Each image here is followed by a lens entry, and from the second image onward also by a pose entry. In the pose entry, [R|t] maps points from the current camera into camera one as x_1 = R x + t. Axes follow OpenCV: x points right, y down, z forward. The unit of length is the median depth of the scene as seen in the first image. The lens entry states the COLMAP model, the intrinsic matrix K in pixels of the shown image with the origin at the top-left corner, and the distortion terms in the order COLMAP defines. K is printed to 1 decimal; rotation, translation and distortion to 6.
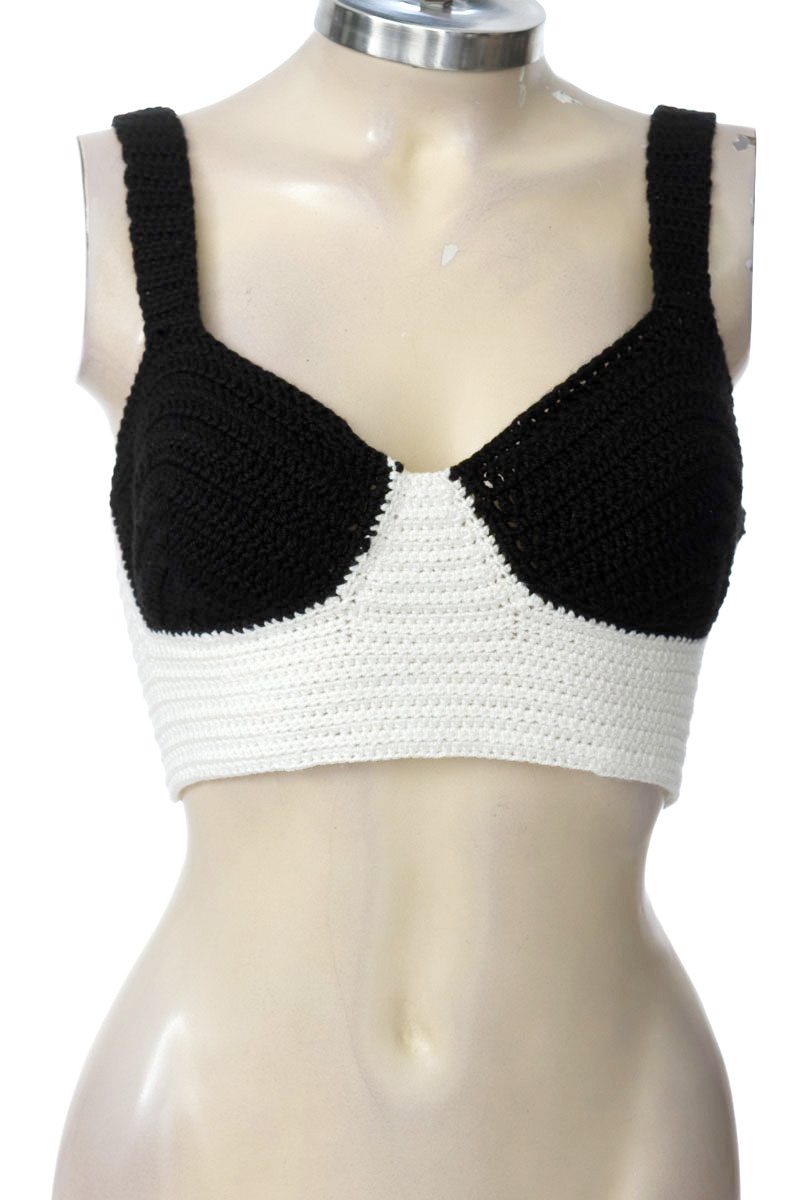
lens RADIAL K [[3189.4, 0, 402.3], [0, 3189.4, 603.4], [0, 0, 1]] dist [-0.014504, 0.000000]
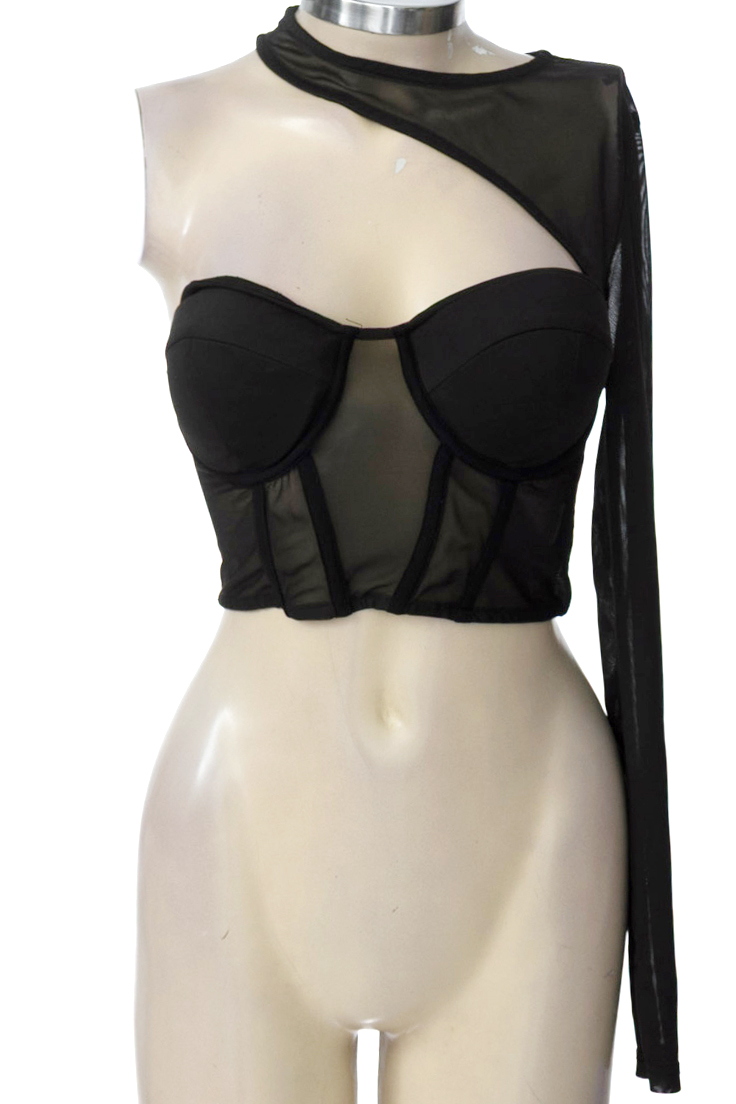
lens RADIAL K [[3132.1, 0, 366.4], [0, 3132.1, 552.3], [0, 0, 1]] dist [-0.010382, 0.000000]
pose [[0.999580, -0.027574, -0.008883, 0.007045], [0.027681, 0.999542, 0.012231, 0.043798], [0.008542, -0.012472, 0.999886, -0.383771]]
